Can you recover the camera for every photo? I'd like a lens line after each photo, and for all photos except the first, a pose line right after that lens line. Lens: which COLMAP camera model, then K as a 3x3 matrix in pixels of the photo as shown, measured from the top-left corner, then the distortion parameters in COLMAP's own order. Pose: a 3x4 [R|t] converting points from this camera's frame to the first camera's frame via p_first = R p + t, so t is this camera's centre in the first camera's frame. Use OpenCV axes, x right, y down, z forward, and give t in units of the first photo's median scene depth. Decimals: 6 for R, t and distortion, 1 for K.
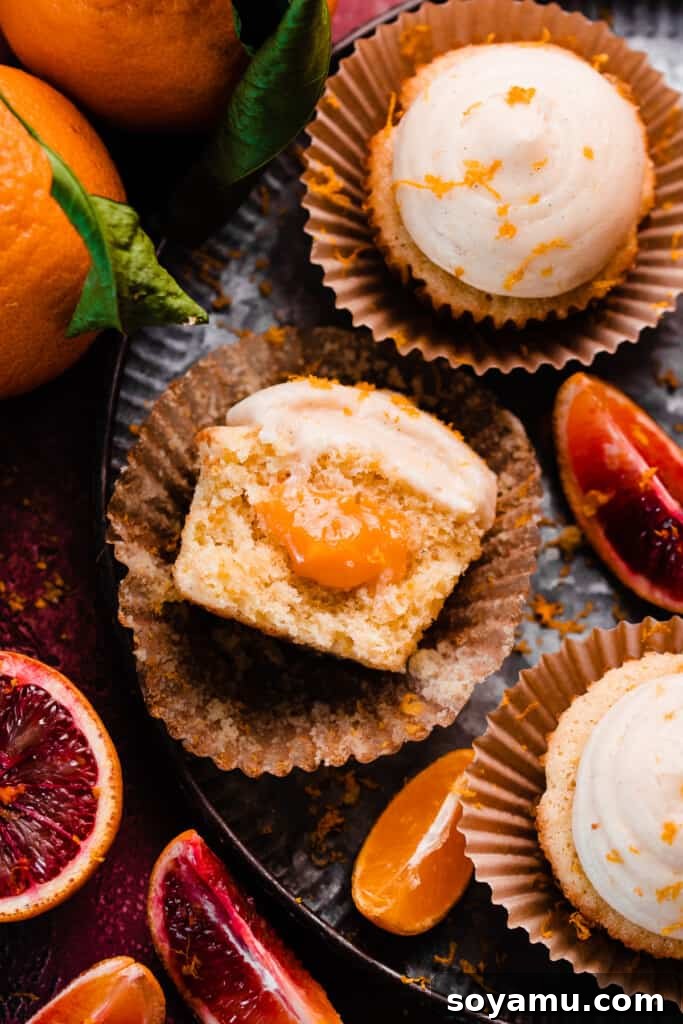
lens RADIAL K [[4504.6, 0, 341.5], [0, 4504.6, 512.0], [0, 0, 1]] dist [-0.056617, 2.187789]
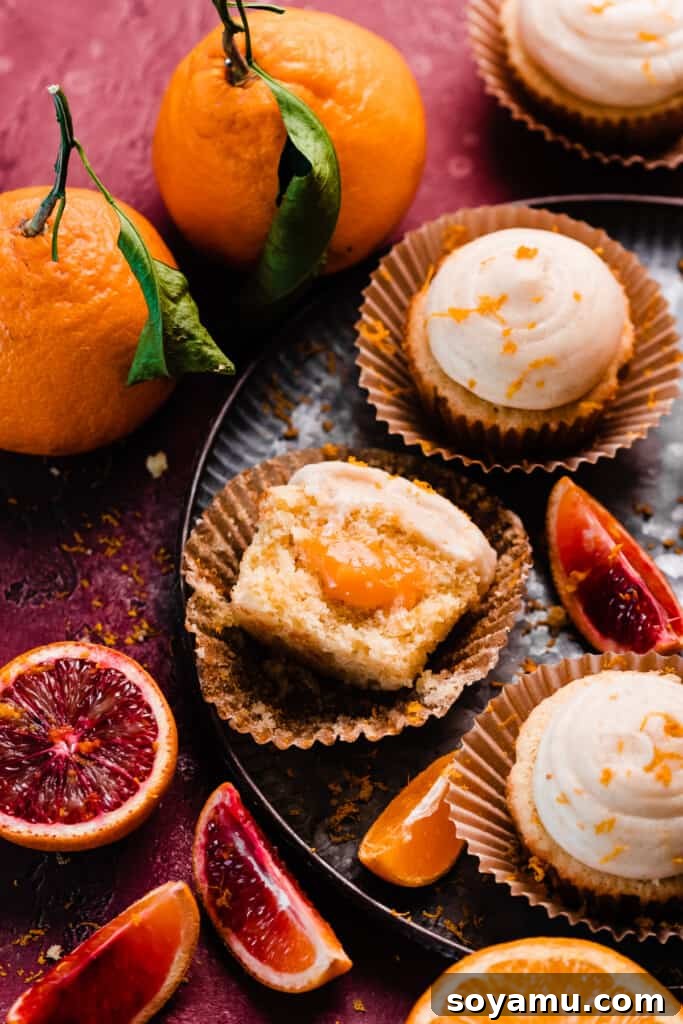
lens RADIAL K [[4504.6, 0, 341.5], [0, 4504.6, 512.0], [0, 0, 1]] dist [-0.056617, 2.187789]
pose [[0.996051, 0.038627, -0.079941, 0.093079], [-0.059475, 0.958810, -0.277752, 0.338812], [0.065920, 0.281410, 0.957321, -0.210552]]
